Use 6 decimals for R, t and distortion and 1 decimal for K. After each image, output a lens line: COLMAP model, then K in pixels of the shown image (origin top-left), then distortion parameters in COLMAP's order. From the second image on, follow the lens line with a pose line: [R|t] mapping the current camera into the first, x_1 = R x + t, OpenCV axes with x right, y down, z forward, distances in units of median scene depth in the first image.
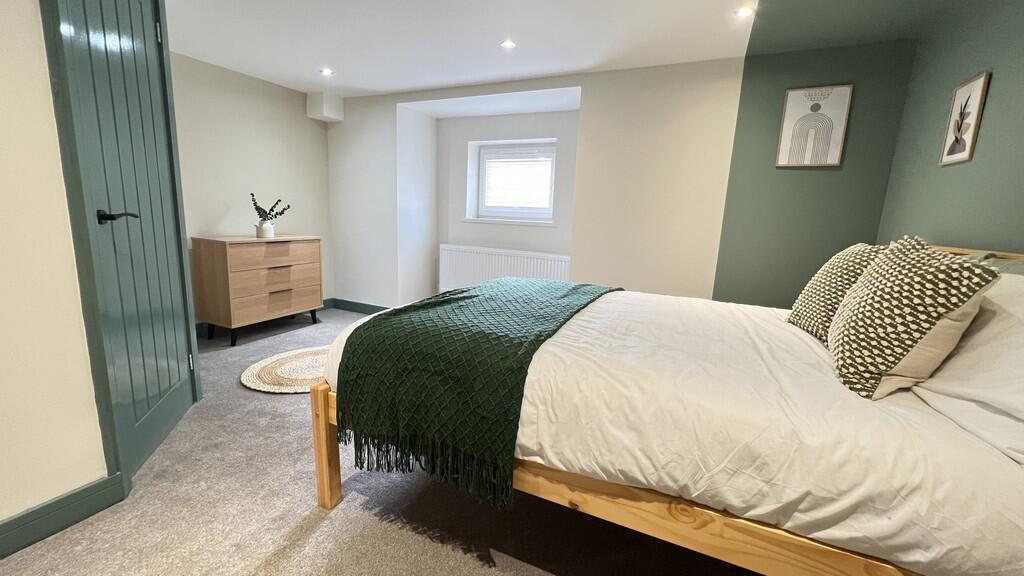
lens RADIAL K [[410.1, 0, 510.0], [0, 410.1, 285.9], [0, 0, 1]] dist [0.000227, -0.000178]
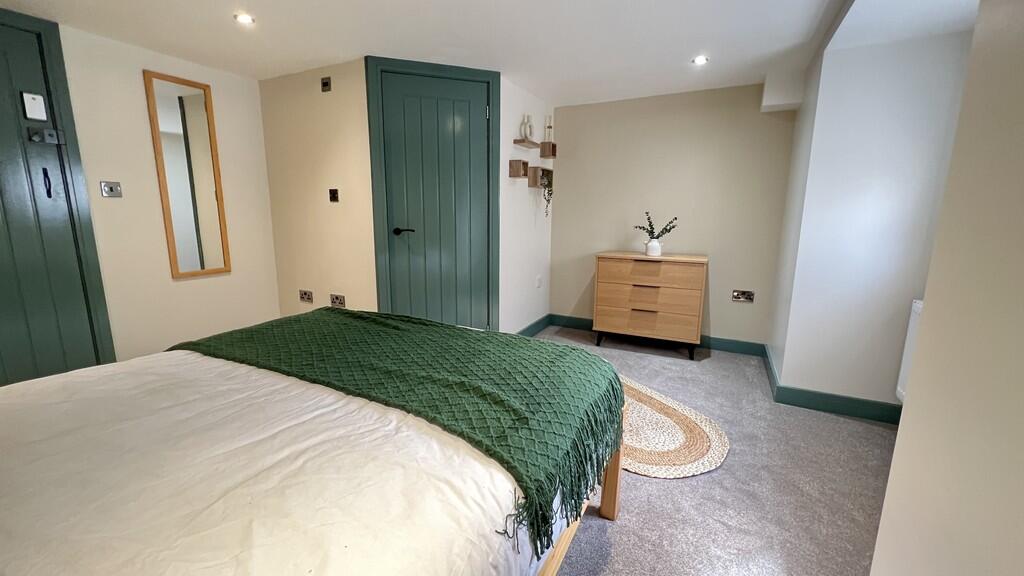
lens RADIAL K [[410.1, 0, 510.0], [0, 410.1, 285.9], [0, 0, 1]] dist [0.000227, -0.000178]
pose [[-0.037532, 0.141866, -0.989174, 0.416479], [-0.184589, 0.971853, 0.146386, -0.129700], [0.982099, 0.188084, -0.010288, 0.689556]]
